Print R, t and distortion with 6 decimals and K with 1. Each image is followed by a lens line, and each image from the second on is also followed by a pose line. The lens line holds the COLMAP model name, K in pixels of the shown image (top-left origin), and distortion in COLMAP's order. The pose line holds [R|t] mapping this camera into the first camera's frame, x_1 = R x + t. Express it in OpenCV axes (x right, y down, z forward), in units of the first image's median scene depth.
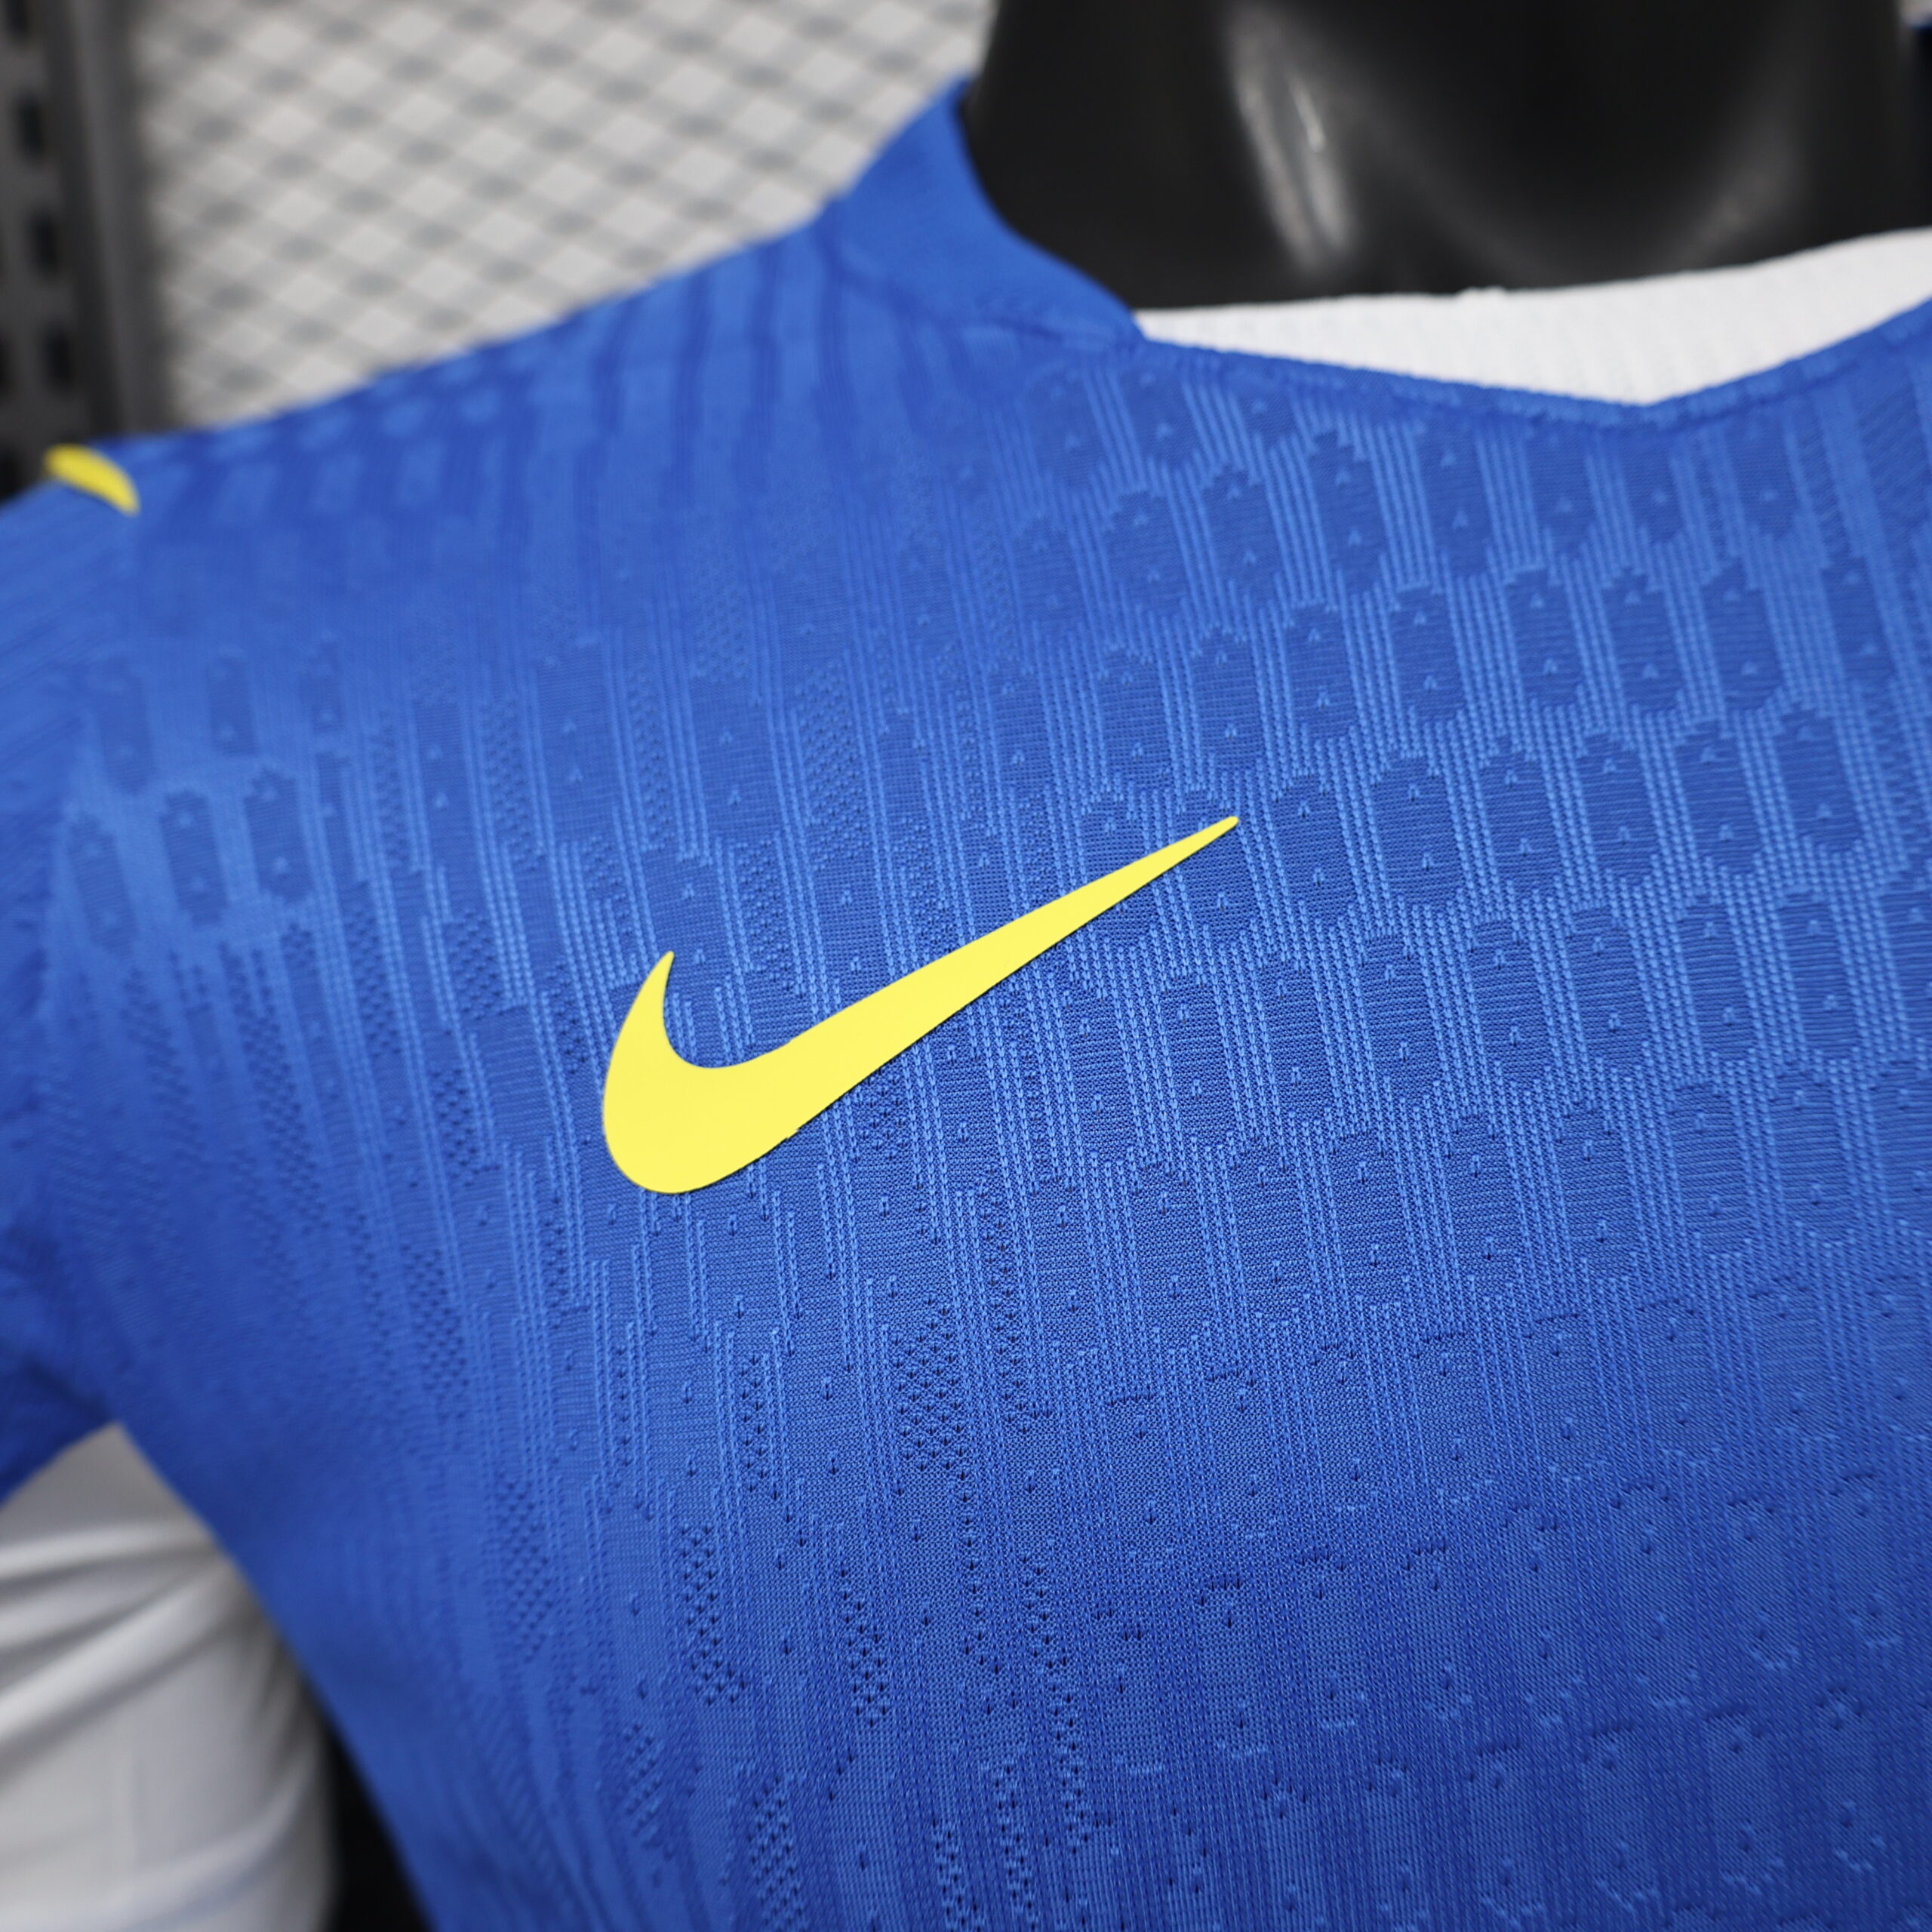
lens RADIAL K [[1907.0, 0, 966.0], [0, 1907.0, 966.0], [0, 0, 1]] dist [0.006761, -0.008081]
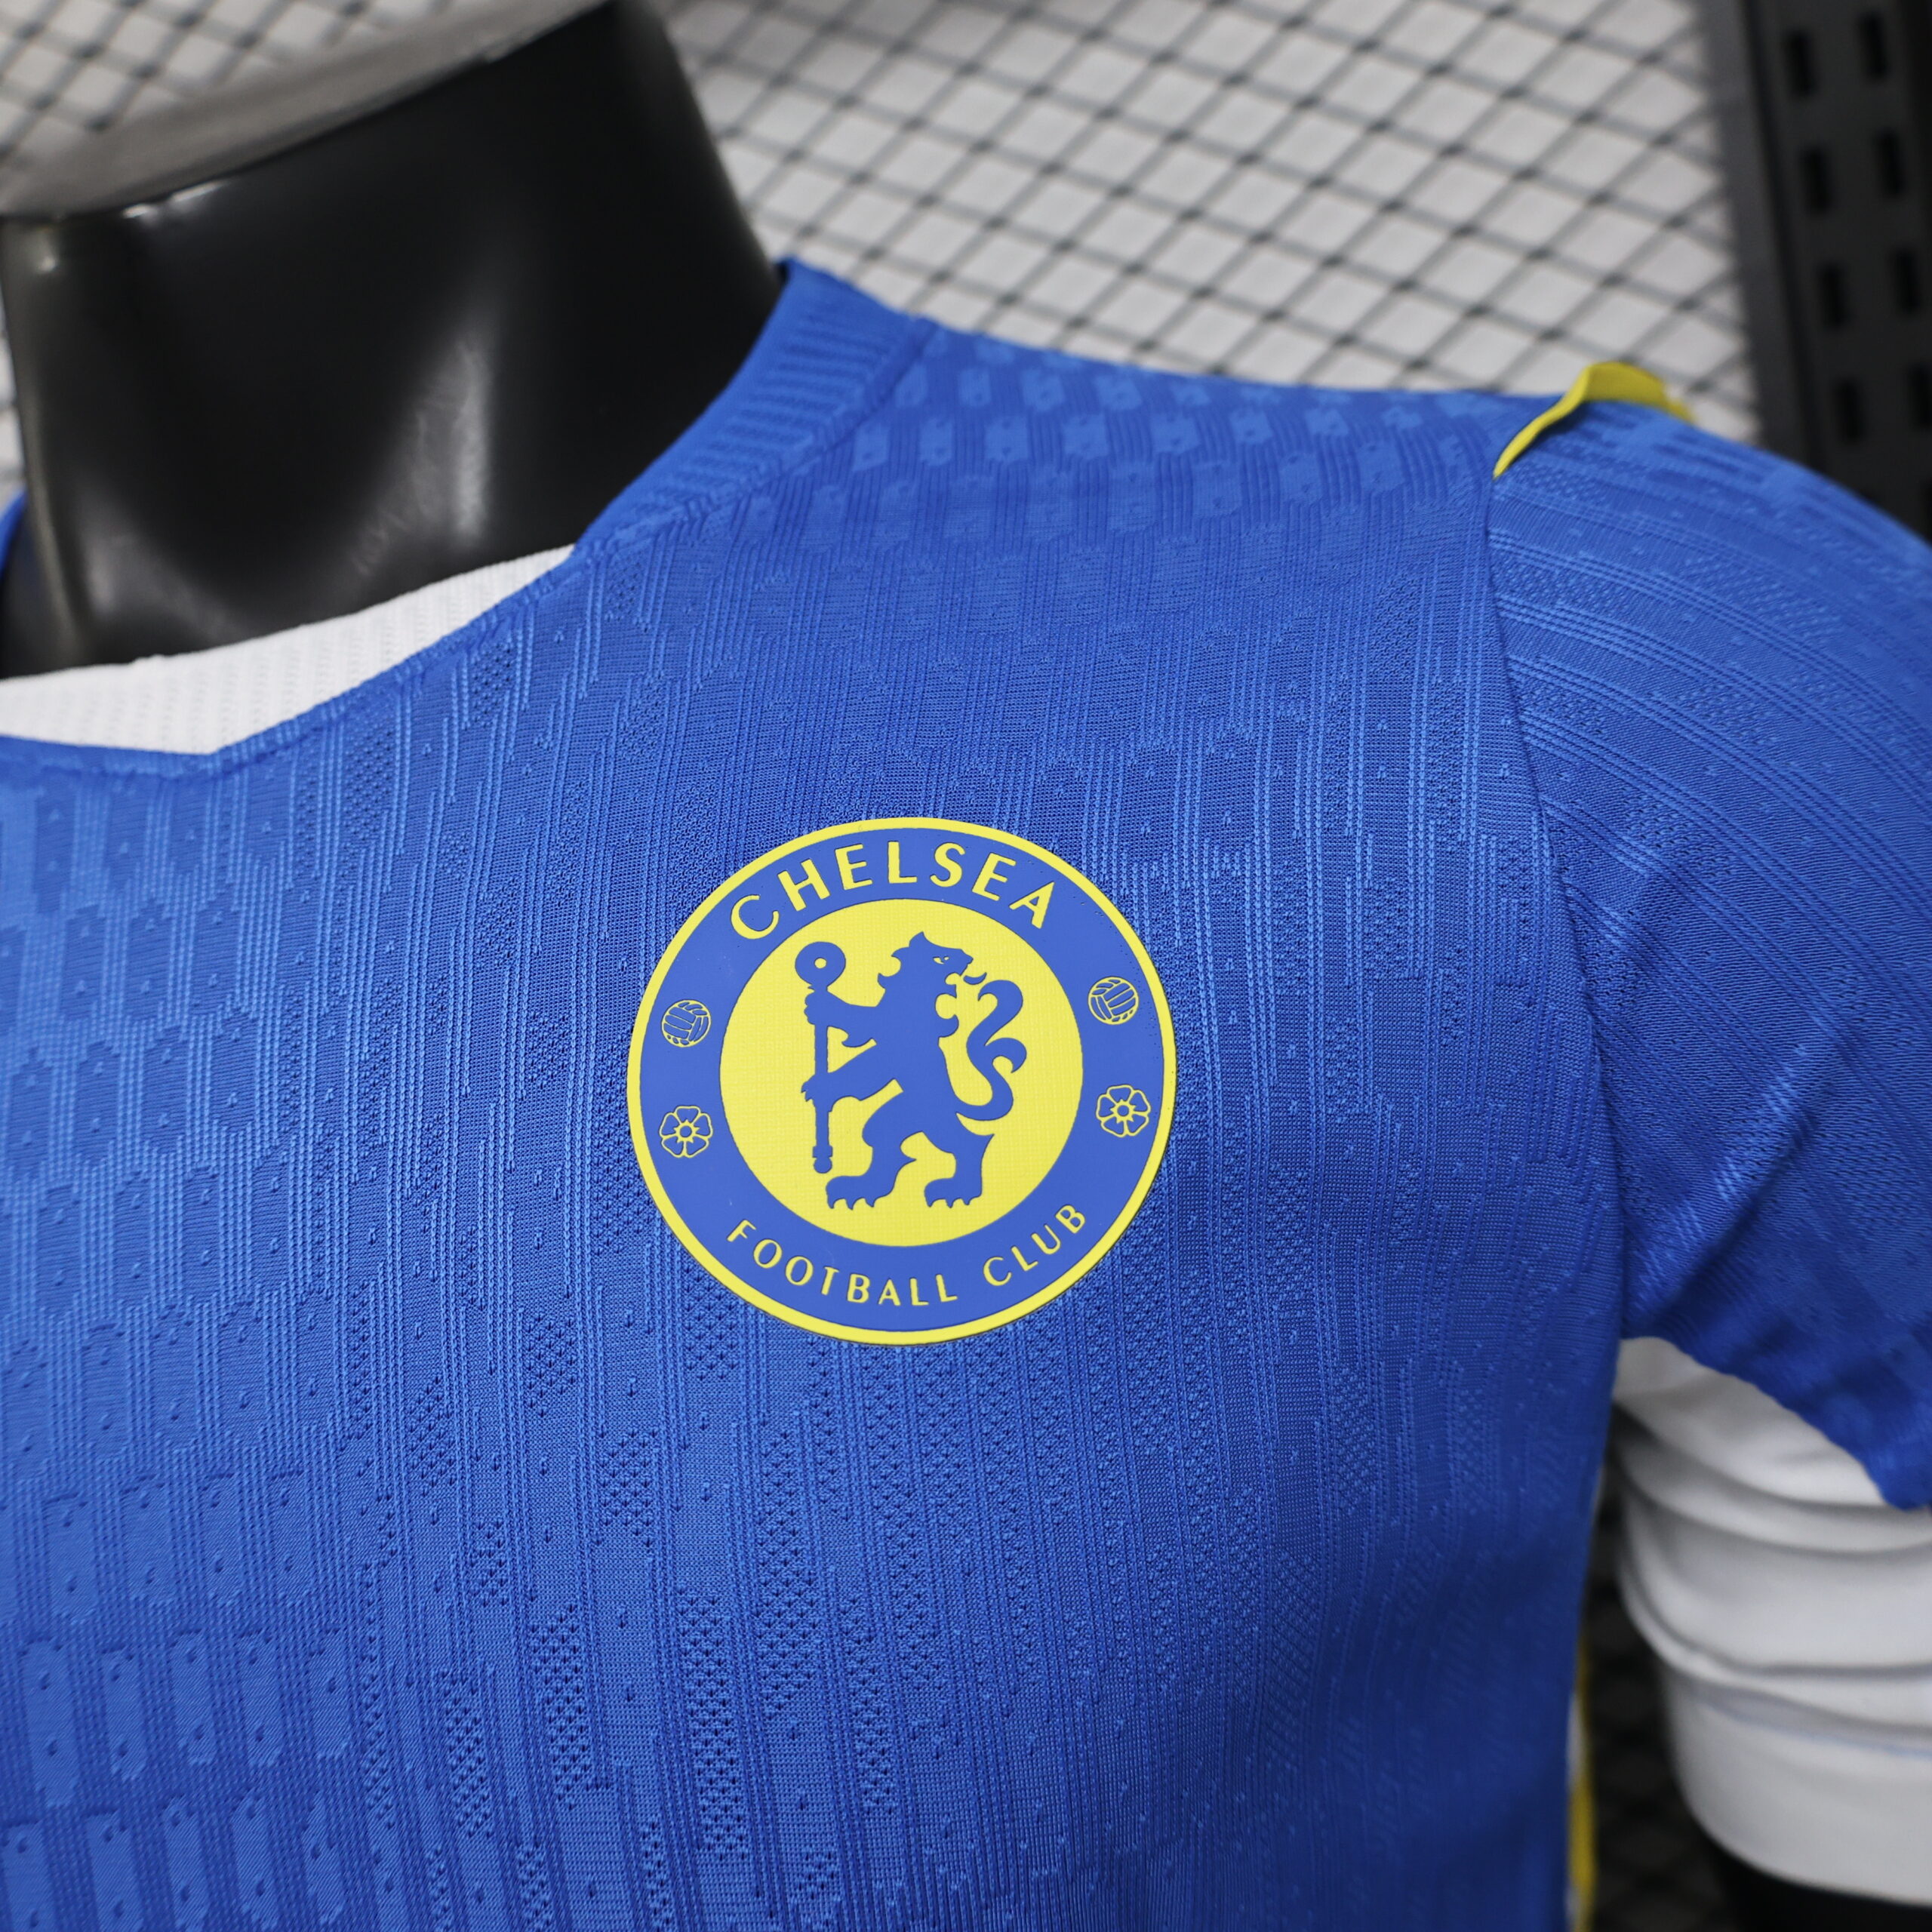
lens RADIAL K [[1907.0, 0, 966.0], [0, 1907.0, 966.0], [0, 0, 1]] dist [0.006761, -0.008081]
pose [[0.976781, -0.068728, -0.202917, 1.122734], [0.073652, 0.997142, 0.016808, -0.145647], [0.201182, -0.031363, 0.979052, -0.128460]]
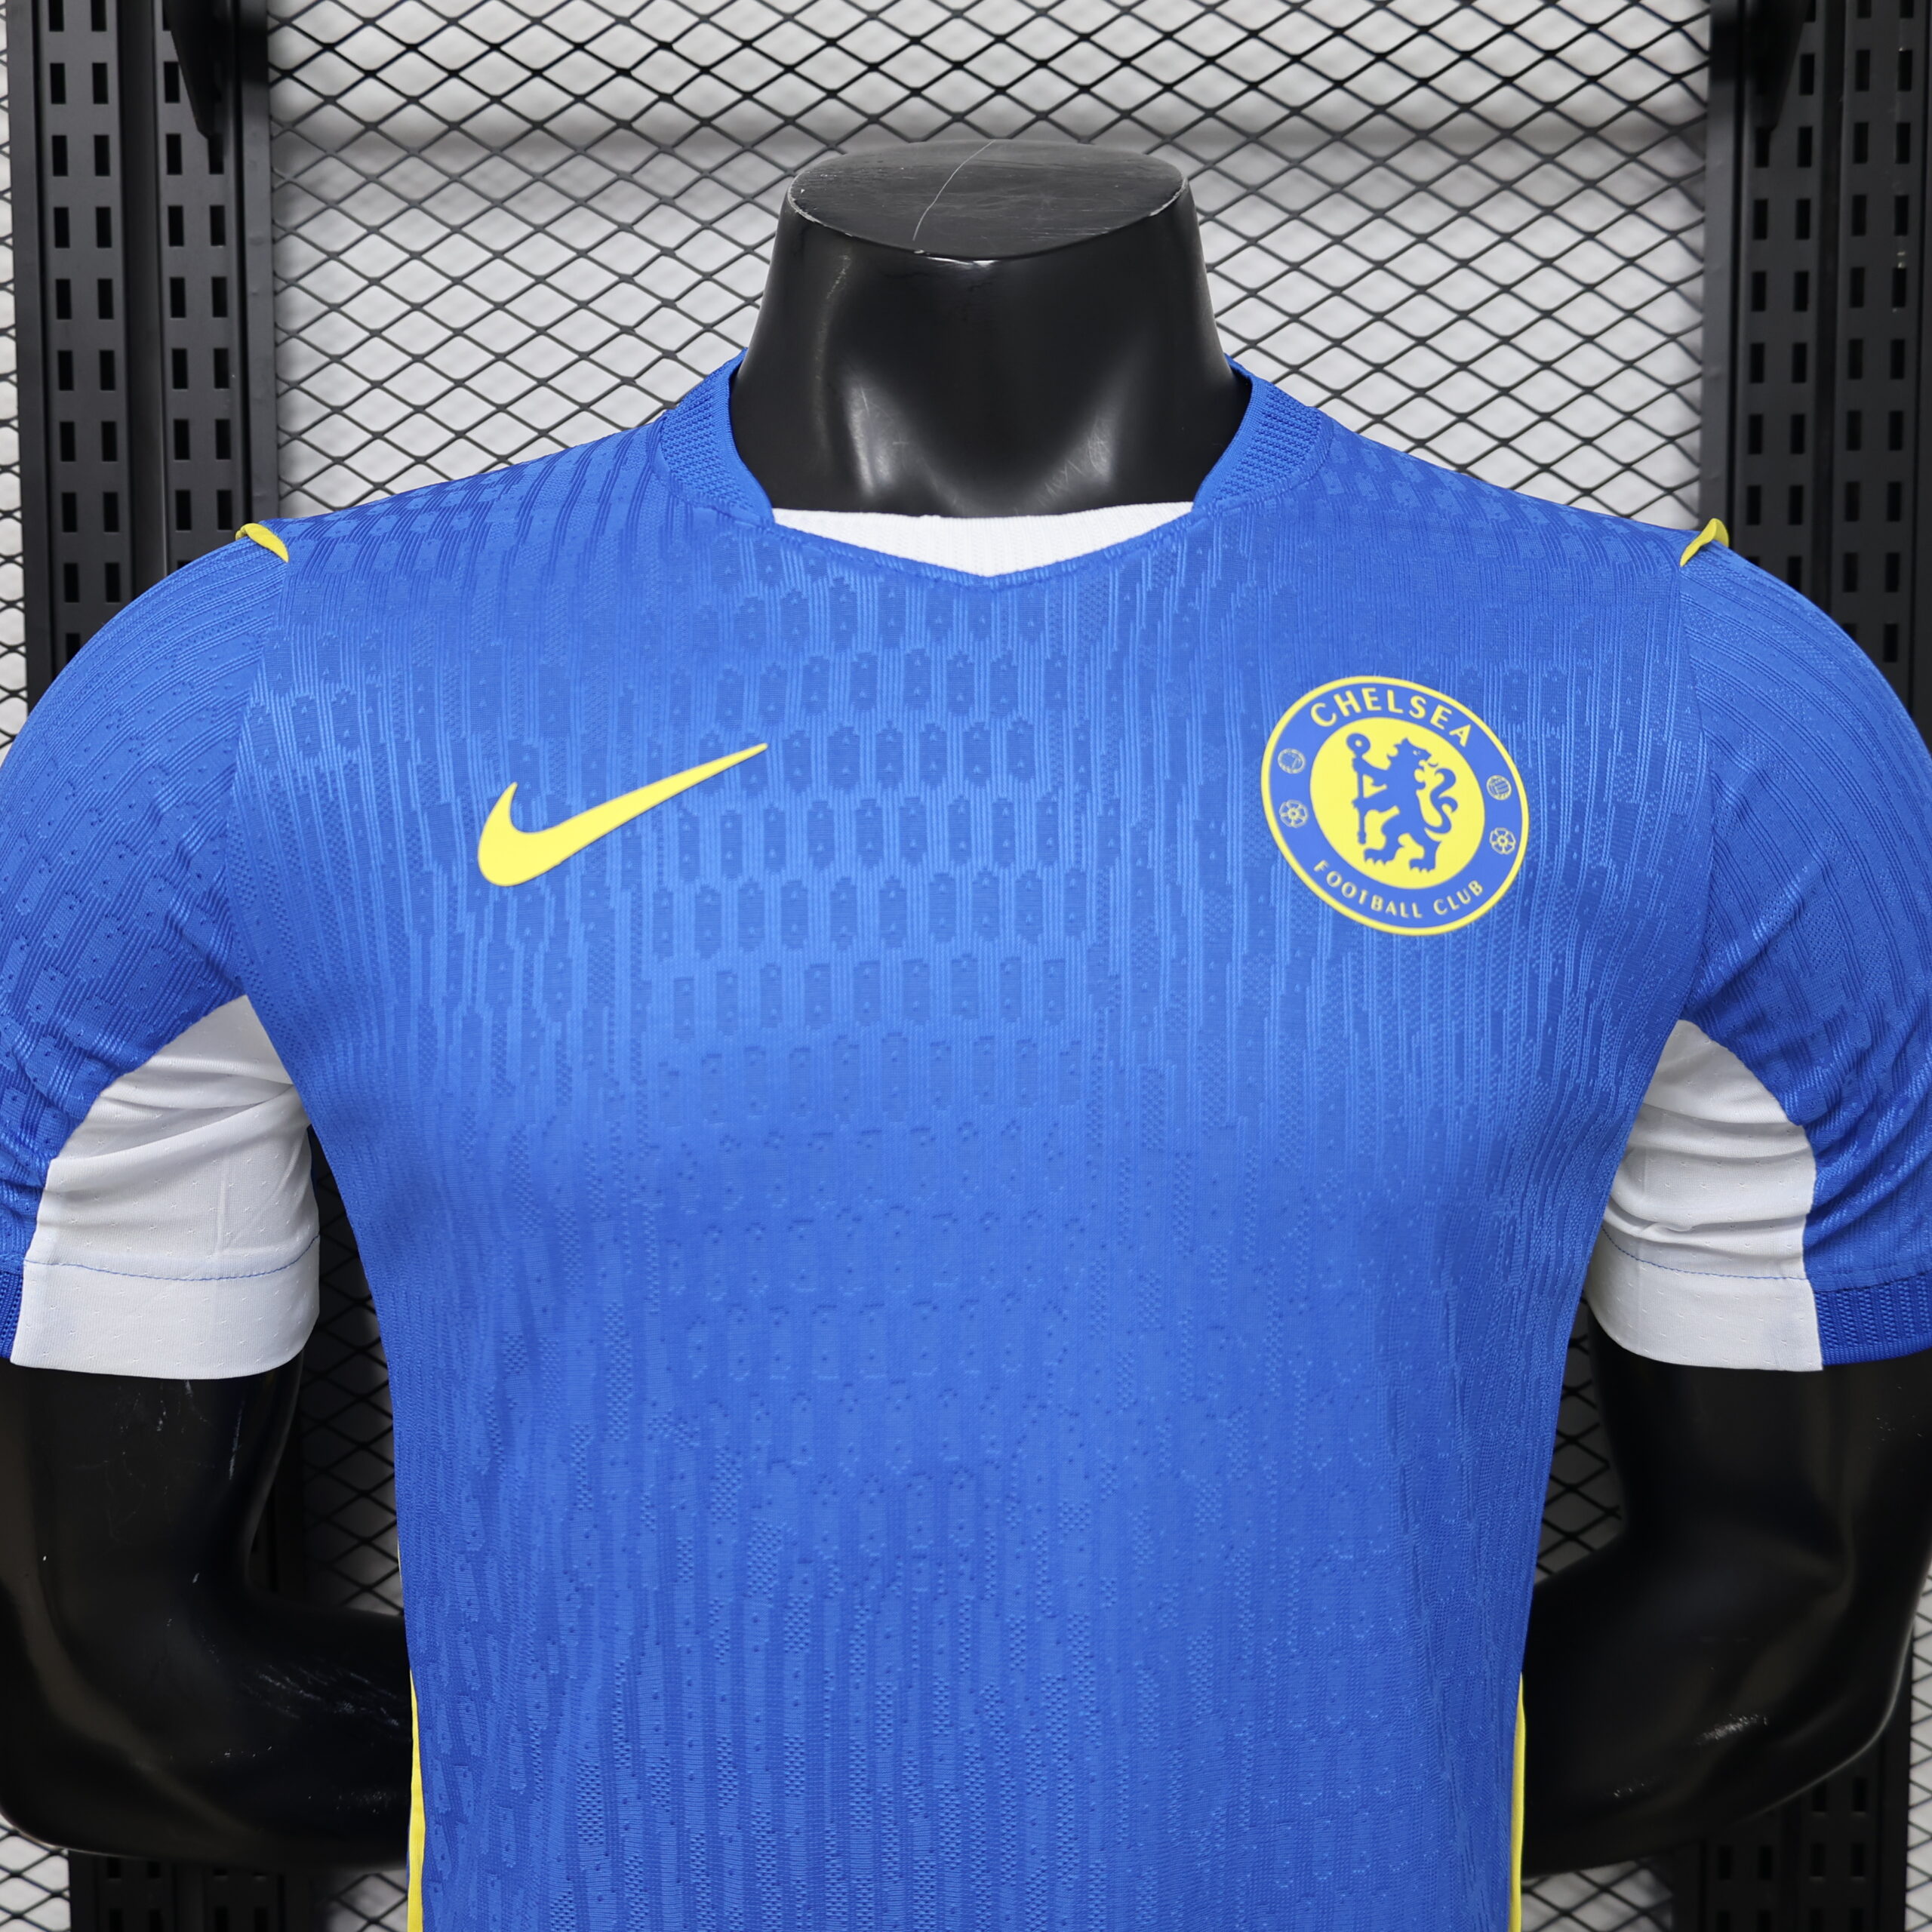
lens RADIAL K [[1907.0, 0, 966.0], [0, 1907.0, 966.0], [0, 0, 1]] dist [0.006761, -0.008081]
pose [[0.996387, 0.084852, -0.003588, 0.391002], [-0.084872, 0.996375, -0.005849, 0.170147], [0.003078, 0.006133, 0.999976, -1.220630]]
